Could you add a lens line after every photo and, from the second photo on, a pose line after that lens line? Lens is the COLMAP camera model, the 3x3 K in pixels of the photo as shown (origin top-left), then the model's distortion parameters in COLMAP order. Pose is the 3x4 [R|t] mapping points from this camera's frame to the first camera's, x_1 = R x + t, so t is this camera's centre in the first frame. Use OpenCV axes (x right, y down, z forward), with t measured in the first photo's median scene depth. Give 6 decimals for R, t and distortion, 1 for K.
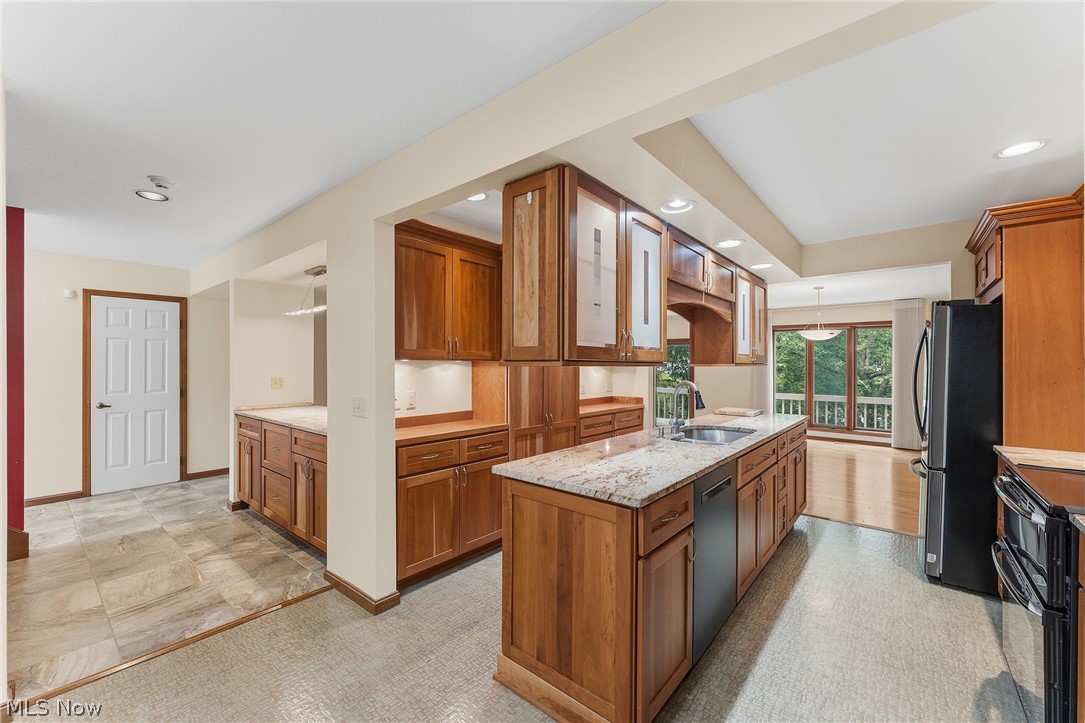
lens RADIAL K [[441.1, 0, 536.4], [0, 441.1, 363.2], [0, 0, 1]] dist [0.003042, -0.000302]
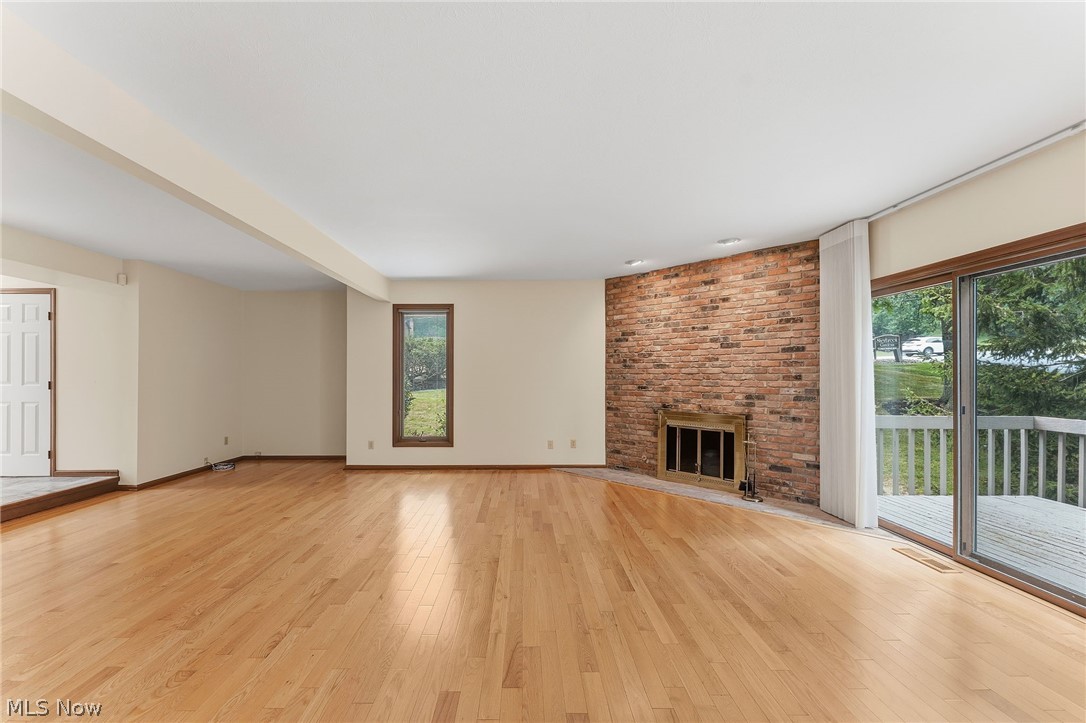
lens RADIAL K [[441.5, 0, 527.1], [0, 441.5, 375.7], [0, 0, 1]] dist [0.003042, -0.000302]
pose [[0.649084, -0.003222, -0.760710, 0.781934], [0.002984, 0.999994, -0.001689, 0.061258], [0.760711, -0.001174, 0.649089, 1.460363]]
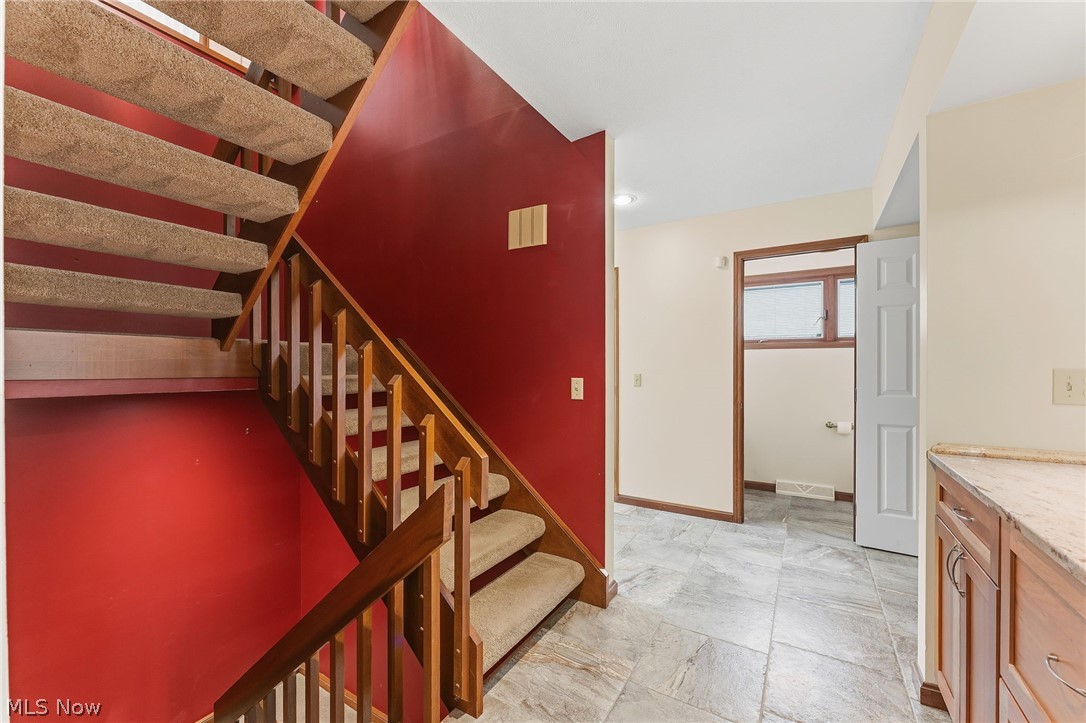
lens RADIAL K [[441.5, 0, 534.1], [0, 441.5, 365.4], [0, 0, 1]] dist [0.003042, -0.000302]
pose [[0.151970, 0.002048, -0.988383, -0.346269], [0.001404, 0.999996, 0.002288, 0.029537], [0.988384, -0.001735, 0.151966, 0.592481]]
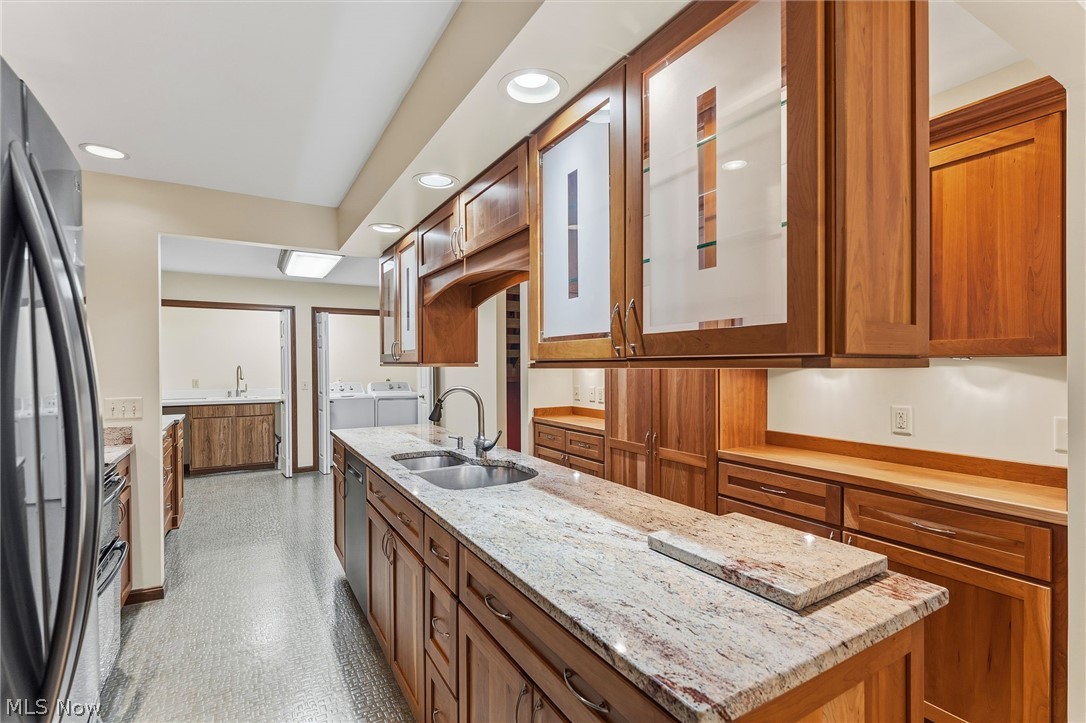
lens RADIAL K [[505.5, 0, 537.6], [0, 505.5, 369.7], [0, 0, 1]] dist [0.002041, -0.001251]
pose [[-0.318803, 0.009898, -0.947769, 0.768670], [0.005080, 0.999949, 0.008734, 0.005741], [0.947807, -0.002030, -0.318837, 0.977858]]
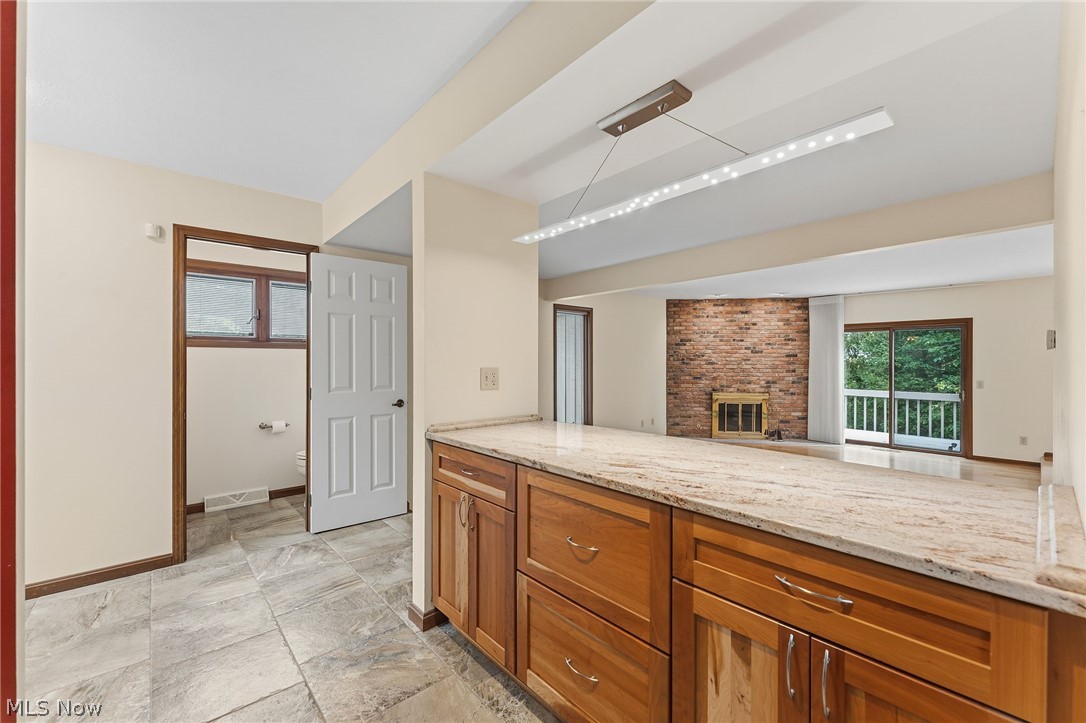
lens RADIAL K [[441.5, 0, 531.1], [0, 441.5, 363.1], [0, 0, 1]] dist [0.003042, -0.000302]
pose [[0.988408, -0.002610, -0.151798, -0.486025], [0.002507, 0.999996, -0.000874, 0.028888], [0.151800, 0.000483, 0.988411, 0.516517]]
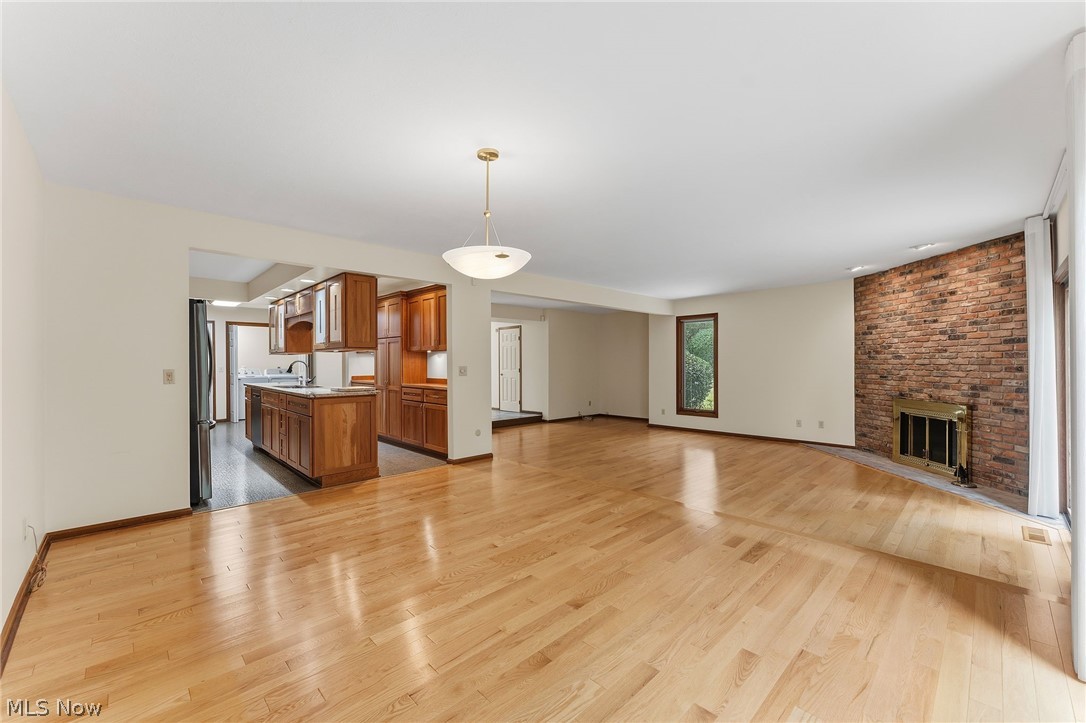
lens RADIAL K [[441.5, 0, 534.6], [0, 441.5, 363.2], [0, 0, 1]] dist [0.003042, -0.000302]
pose [[-0.104327, -0.002082, -0.994541, 1.584115], [0.005254, 0.999983, -0.002644, 0.048037], [0.994529, -0.005501, -0.104314, 1.613478]]
